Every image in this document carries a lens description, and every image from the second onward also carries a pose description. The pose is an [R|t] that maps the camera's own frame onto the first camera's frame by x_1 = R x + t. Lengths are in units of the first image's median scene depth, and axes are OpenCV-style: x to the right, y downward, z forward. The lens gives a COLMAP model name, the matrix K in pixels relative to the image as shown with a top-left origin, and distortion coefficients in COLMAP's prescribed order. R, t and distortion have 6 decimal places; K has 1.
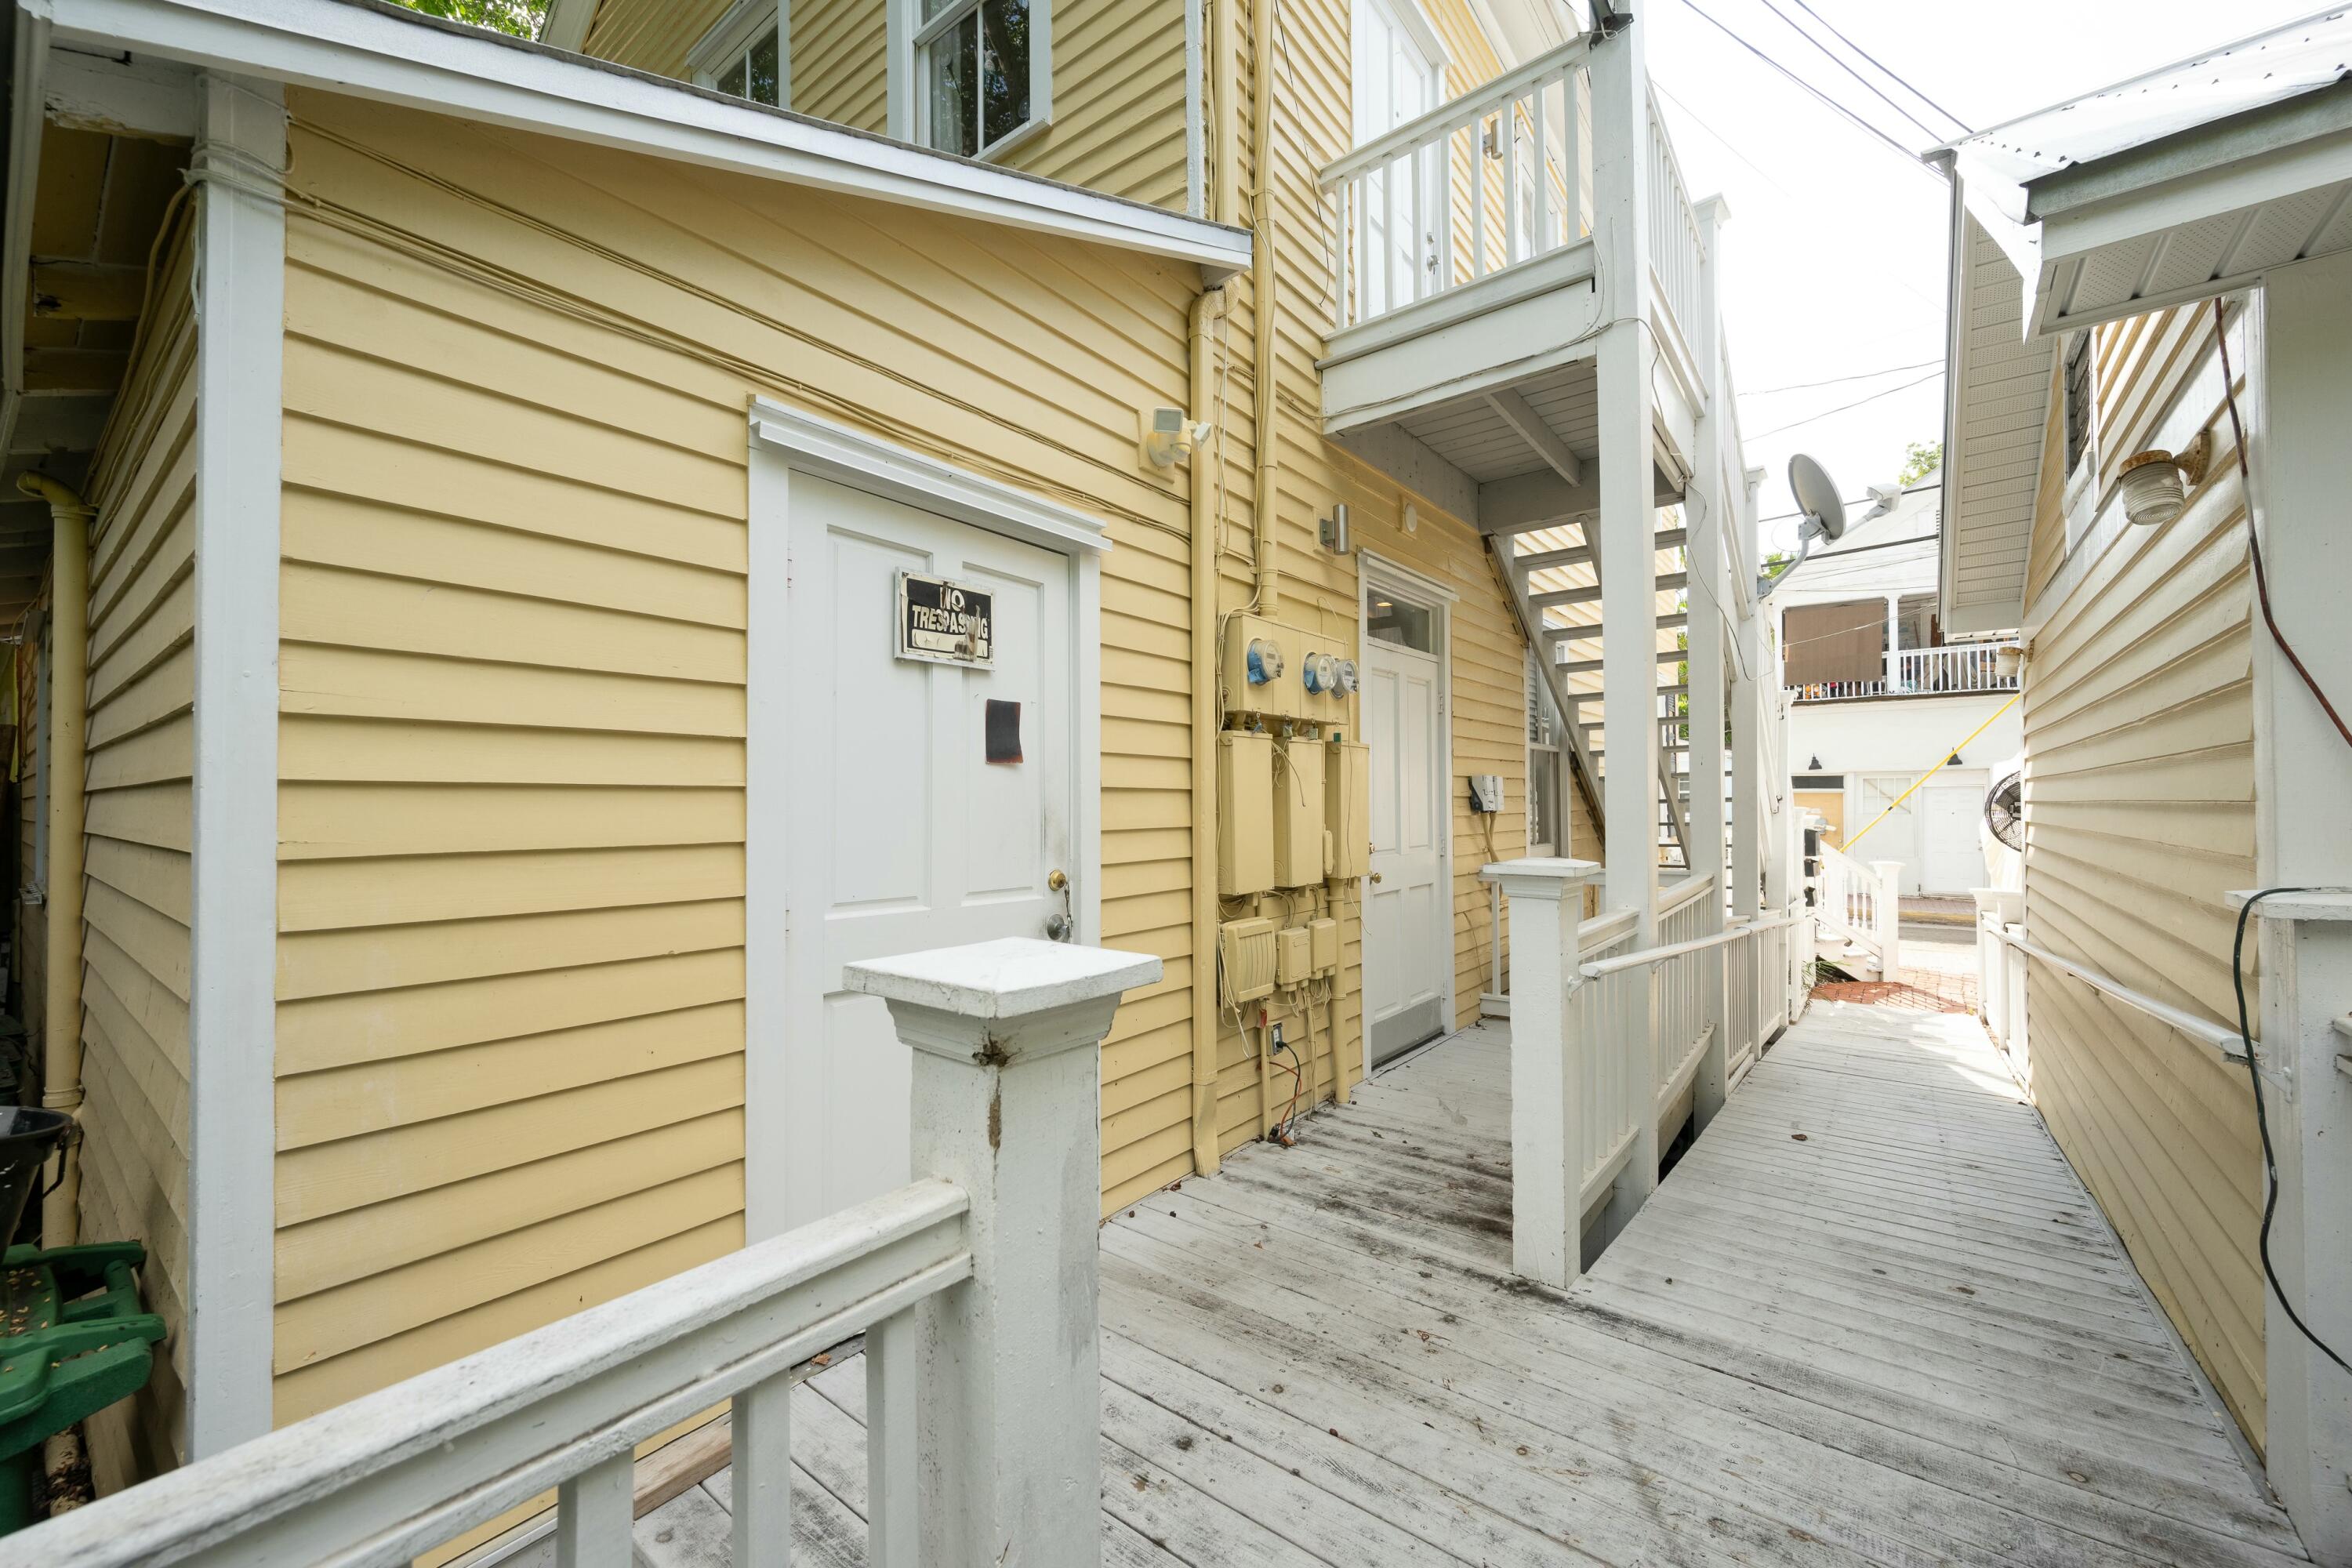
lens RADIAL K [[919.0, 0, 1184.6], [0, 919.0, 797.4], [0, 0, 1]] dist [-0.000962, -0.000045]
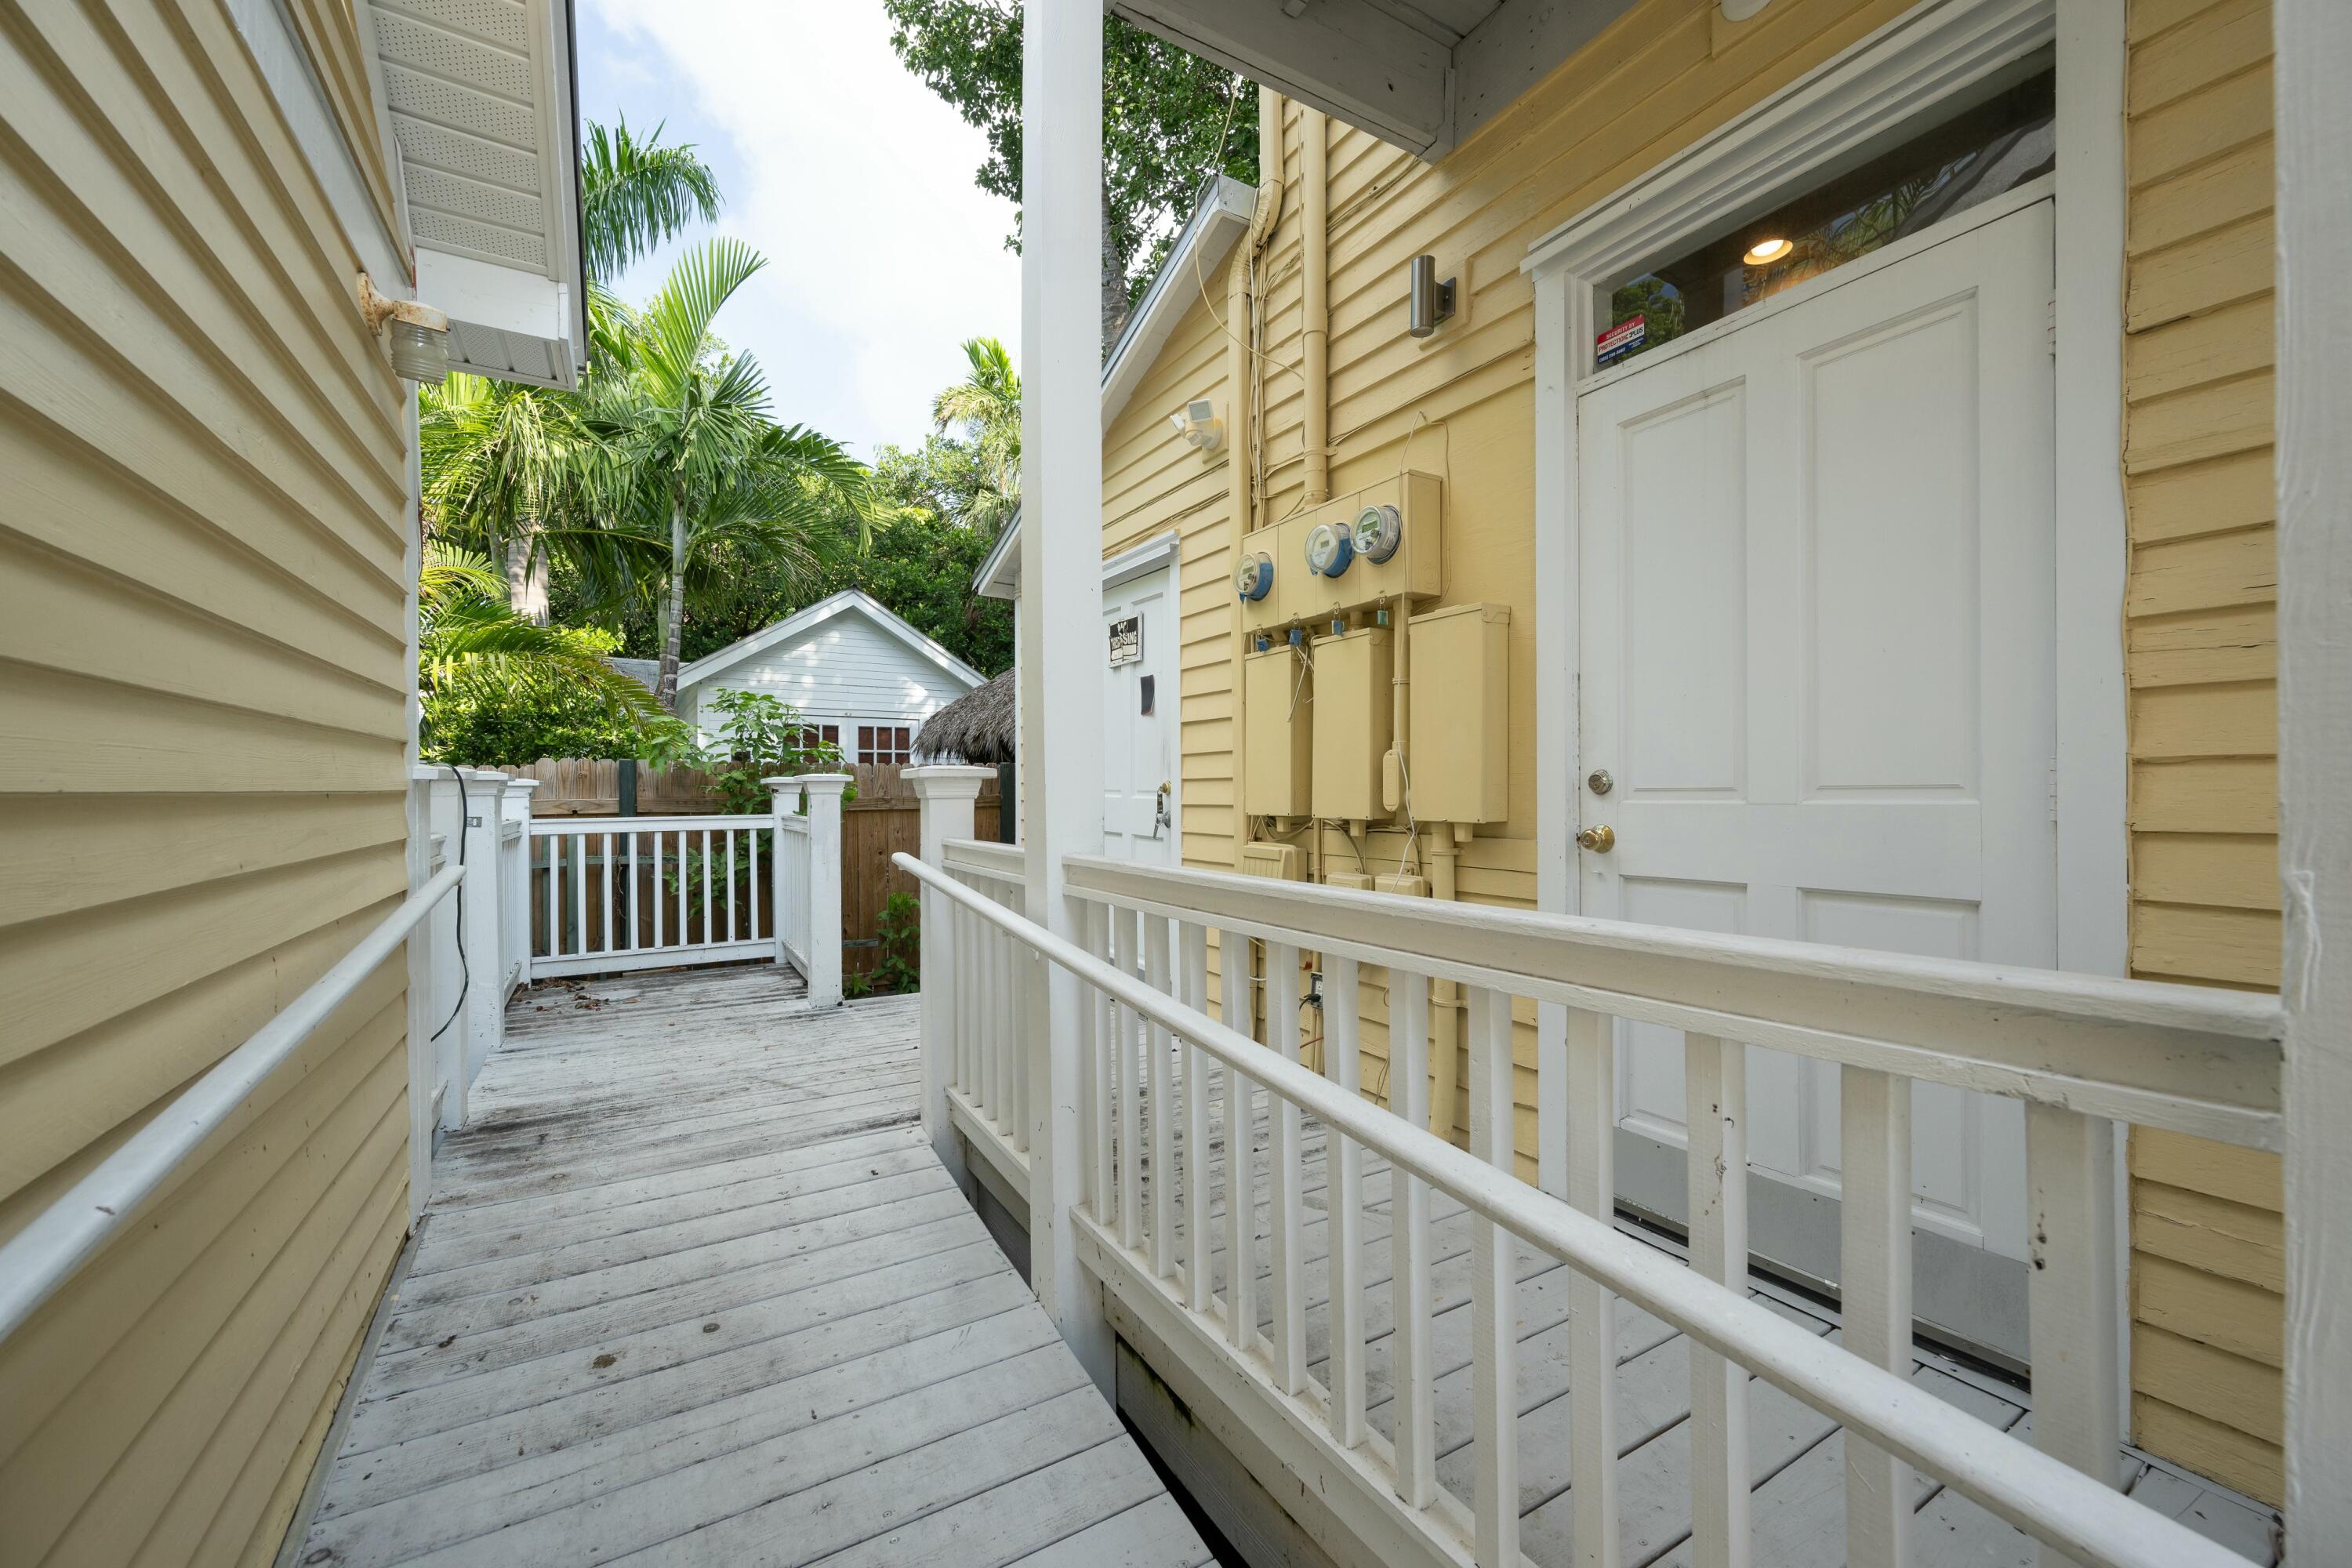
lens RADIAL K [[919.0, 0, 1179.9], [0, 919.0, 795.2], [0, 0, 1]] dist [-0.000962, -0.000045]
pose [[-0.359188, 0.018610, -0.933080, 1.384952], [0.016678, 0.999769, 0.013520, 0.091925], [0.933116, -0.010706, -0.359415, 1.724245]]
